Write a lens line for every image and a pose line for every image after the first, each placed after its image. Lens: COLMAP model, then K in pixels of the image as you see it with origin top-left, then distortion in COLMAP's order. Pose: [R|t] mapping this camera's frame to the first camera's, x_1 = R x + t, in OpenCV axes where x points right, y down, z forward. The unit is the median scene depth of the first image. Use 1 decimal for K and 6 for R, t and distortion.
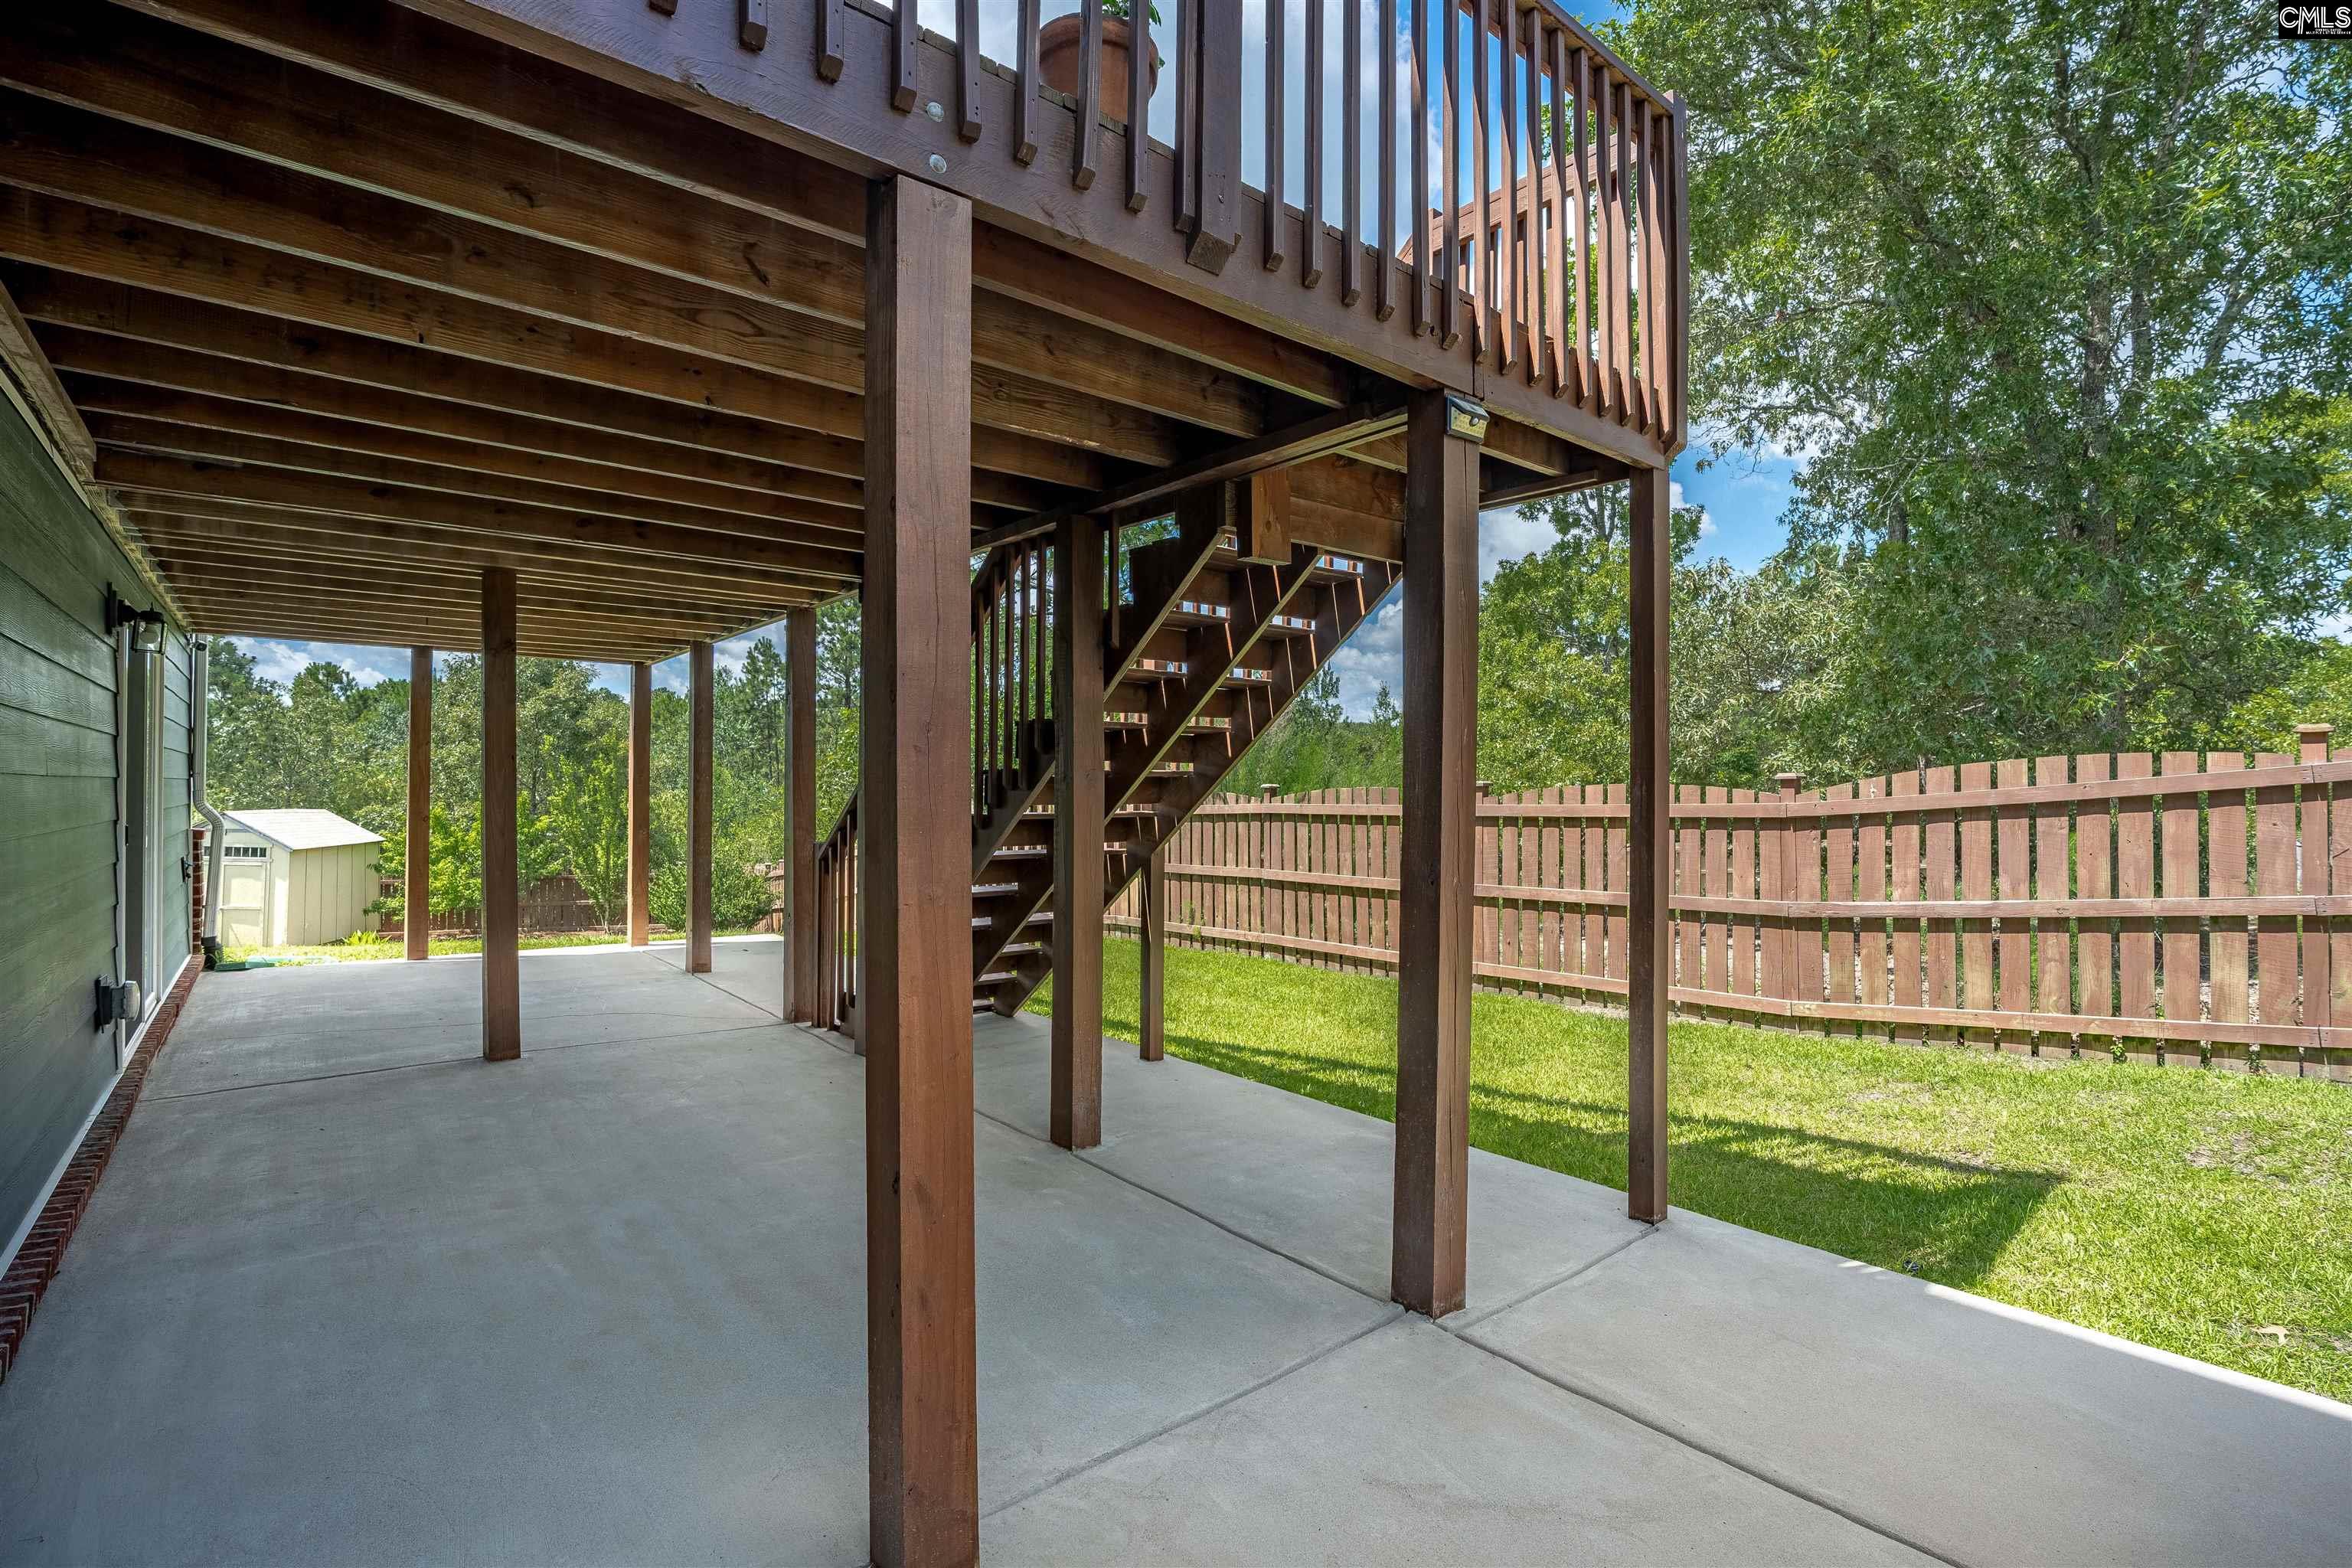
lens RADIAL K [[1116.7, 0, 1172.5], [0, 1116.7, 775.3], [0, 0, 1]] dist [-0.017618, 0.000410]
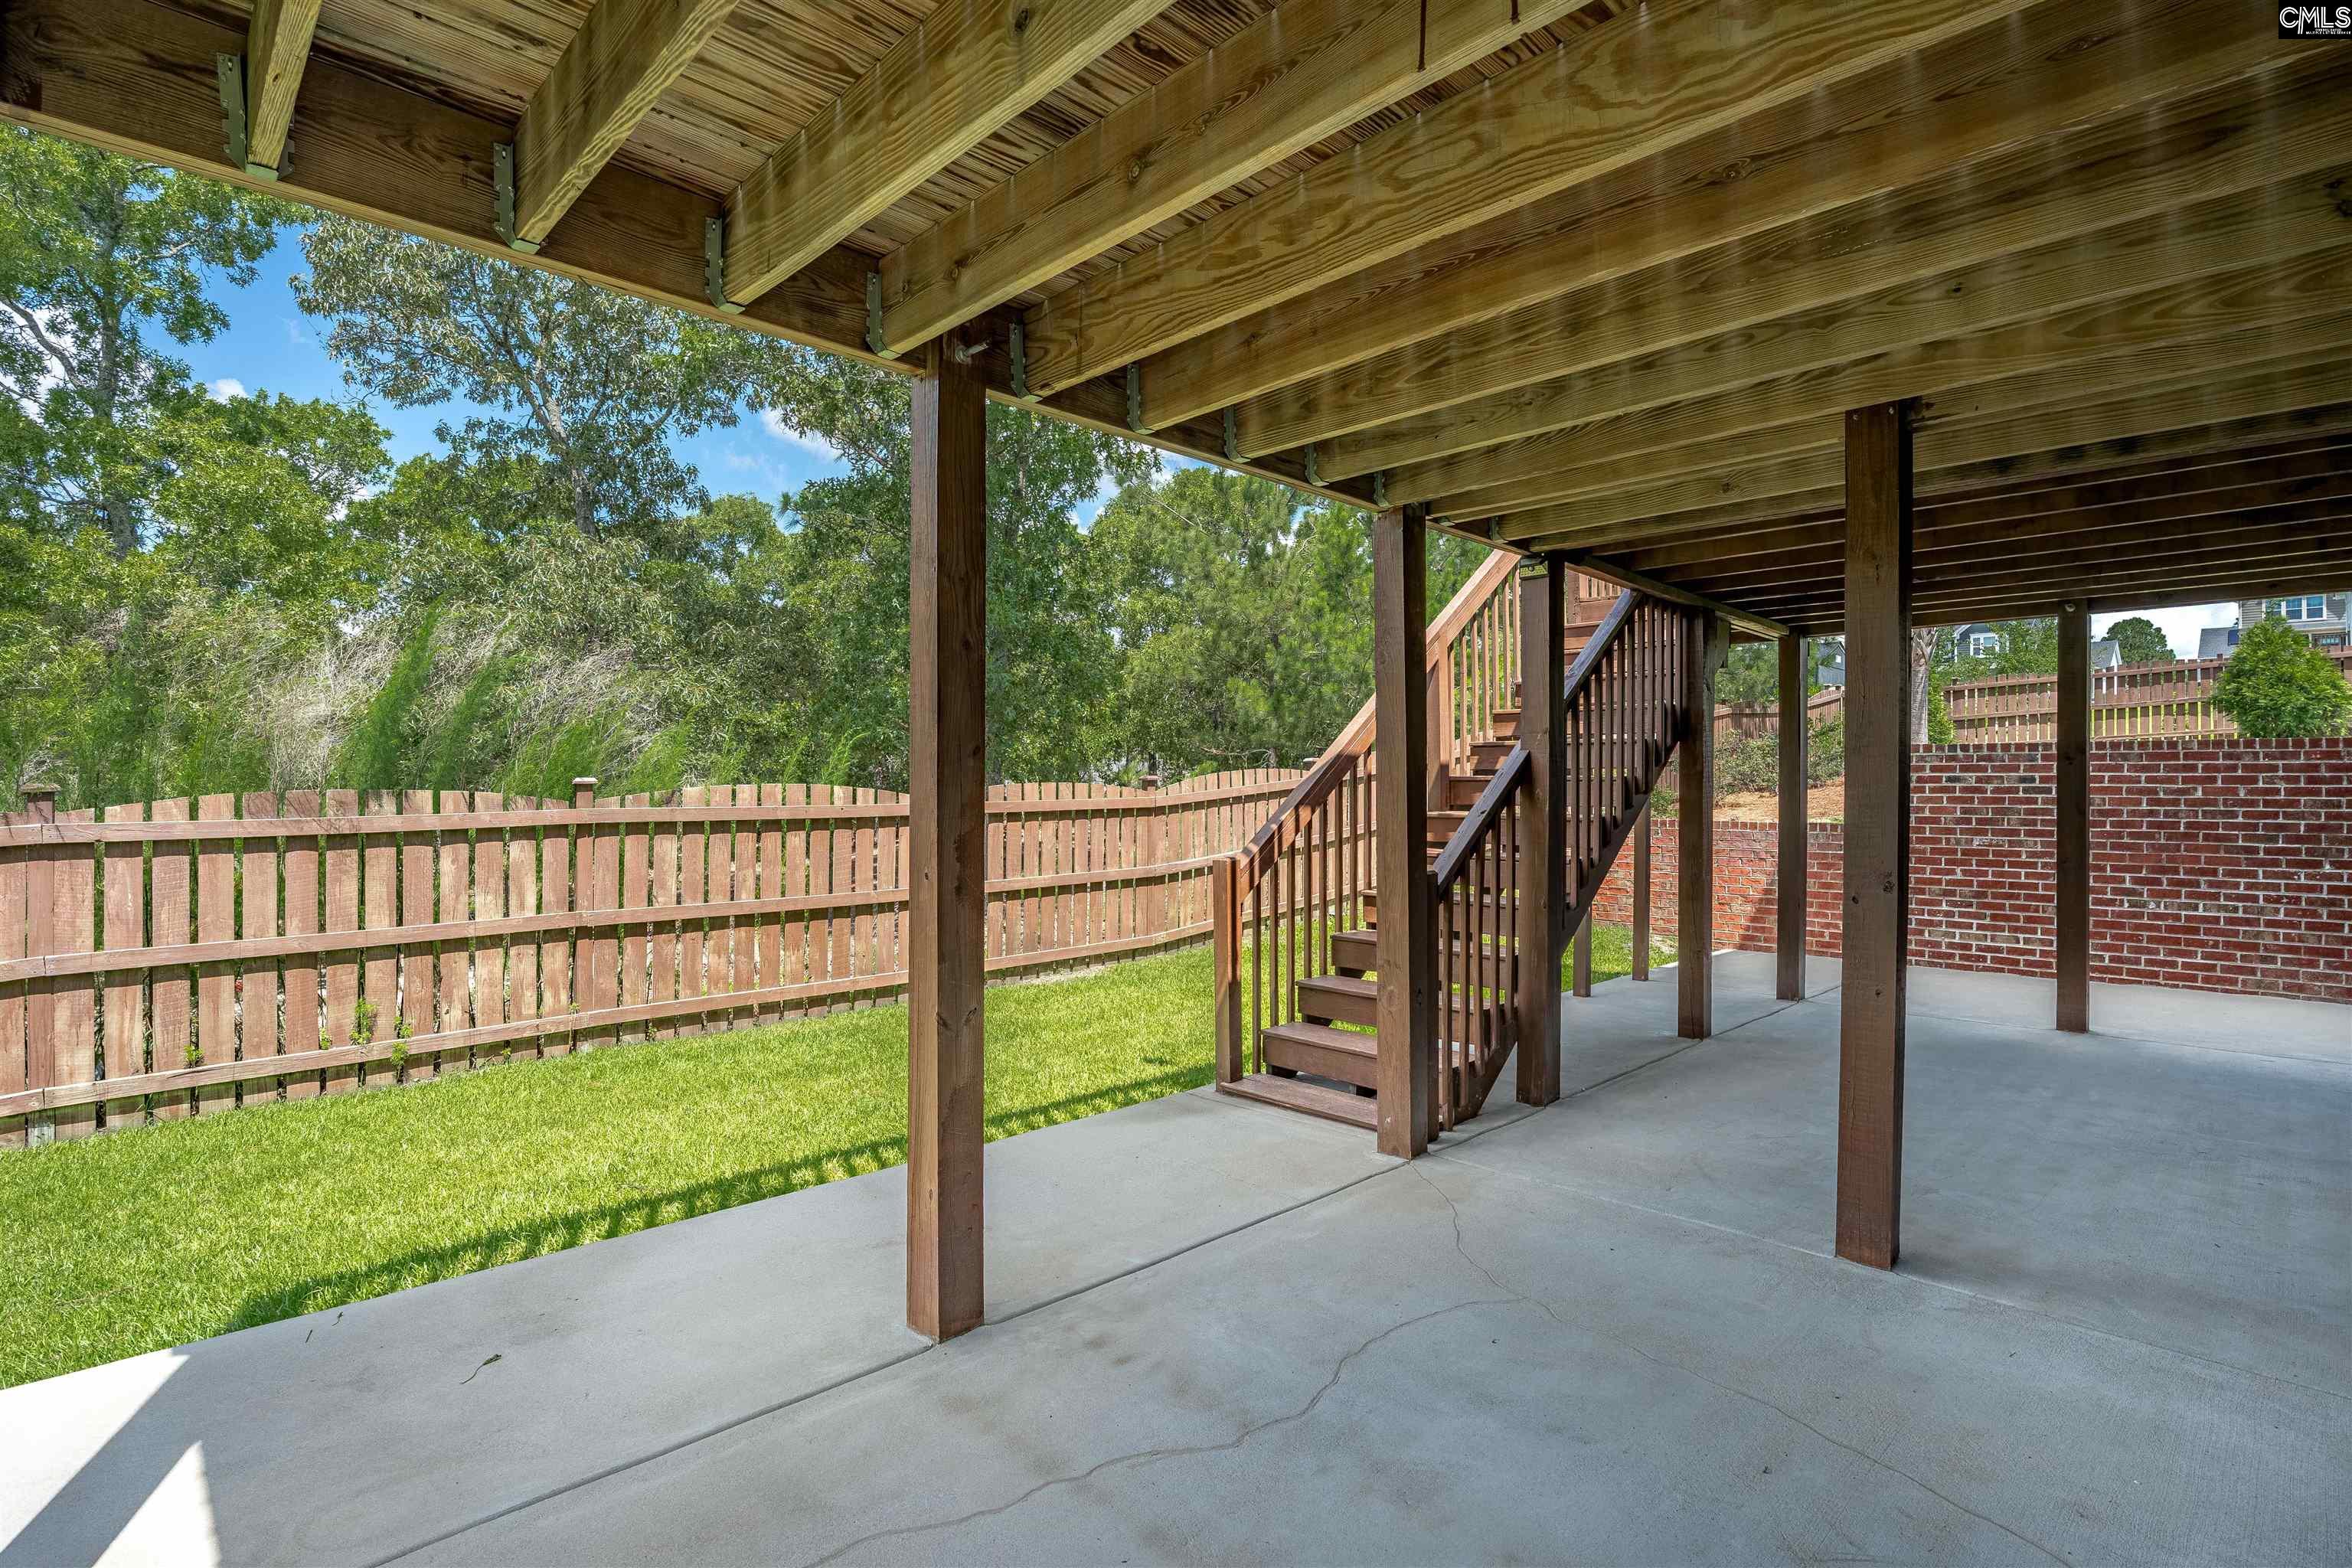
lens RADIAL K [[1116.7, 0, 1172.5], [0, 1116.7, 775.3], [0, 0, 1]] dist [-0.017618, 0.000410]
pose [[-0.103430, 0.040327, 0.993819, -0.595808], [0.007660, 0.999180, -0.039748, 0.034408], [-0.994607, 0.003502, -0.103654, 0.739382]]
